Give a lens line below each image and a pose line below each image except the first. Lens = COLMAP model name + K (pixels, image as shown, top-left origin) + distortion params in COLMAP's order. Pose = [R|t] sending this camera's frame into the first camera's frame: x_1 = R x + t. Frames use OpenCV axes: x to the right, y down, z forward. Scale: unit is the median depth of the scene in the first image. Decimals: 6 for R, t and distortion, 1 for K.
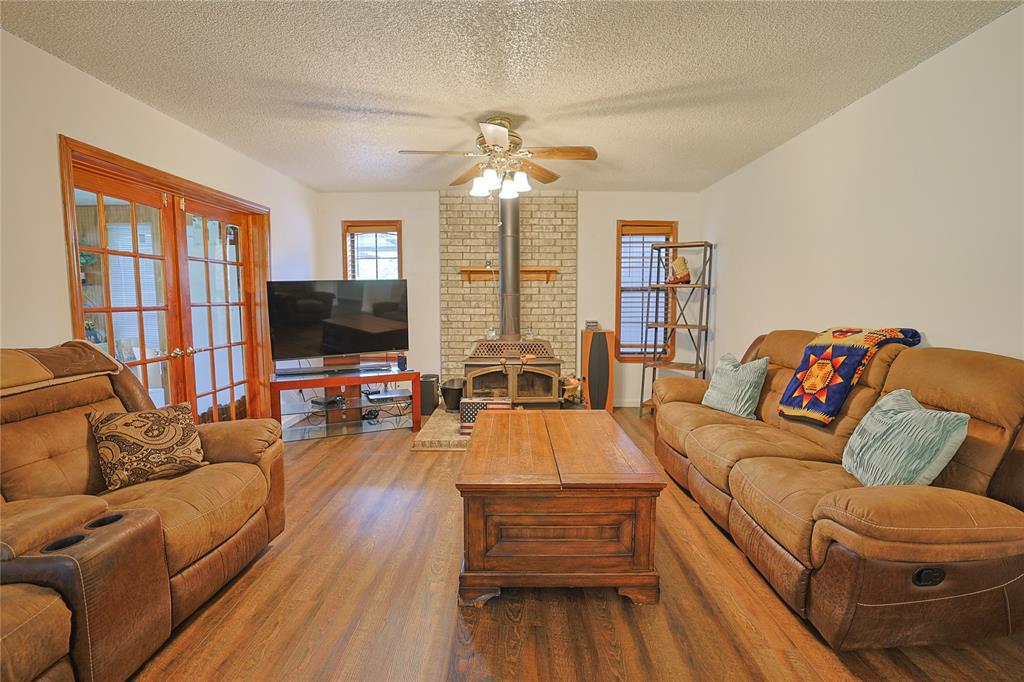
lens RADIAL K [[464.2, 0, 515.4], [0, 464.2, 337.8], [0, 0, 1]] dist [-0.013087, 0.000115]
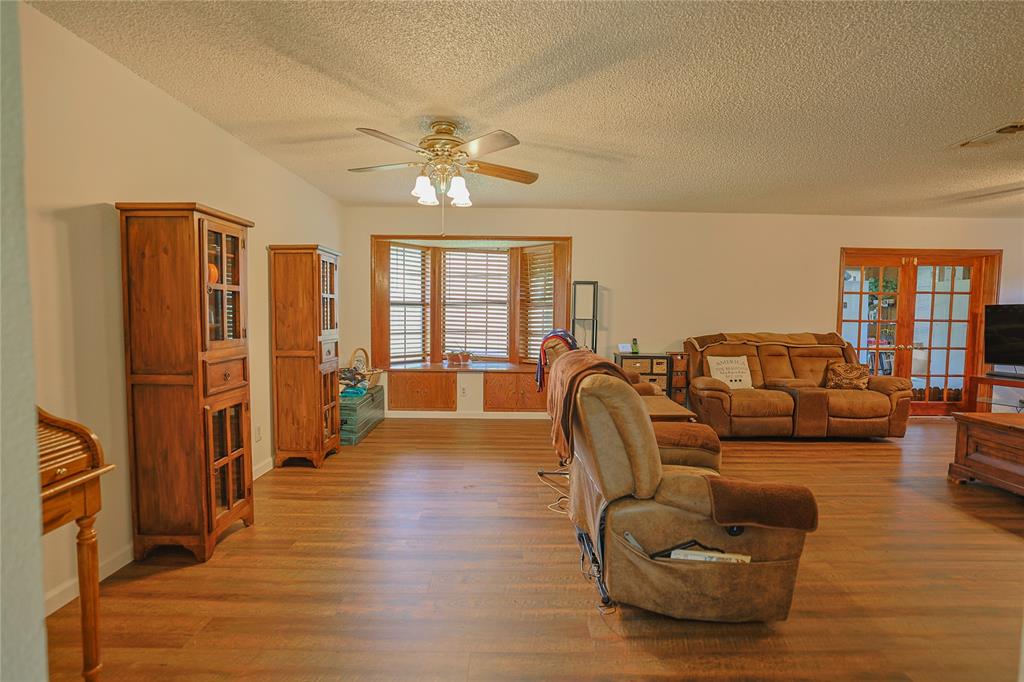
lens RADIAL K [[464.2, 0, 514.1], [0, 464.2, 336.8], [0, 0, 1]] dist [-0.013087, 0.000115]
pose [[0.010604, 0.047698, -0.998805, 1.503451], [-0.090602, 0.994799, 0.046545, 0.067618], [0.995831, 0.090001, 0.014870, -0.743030]]
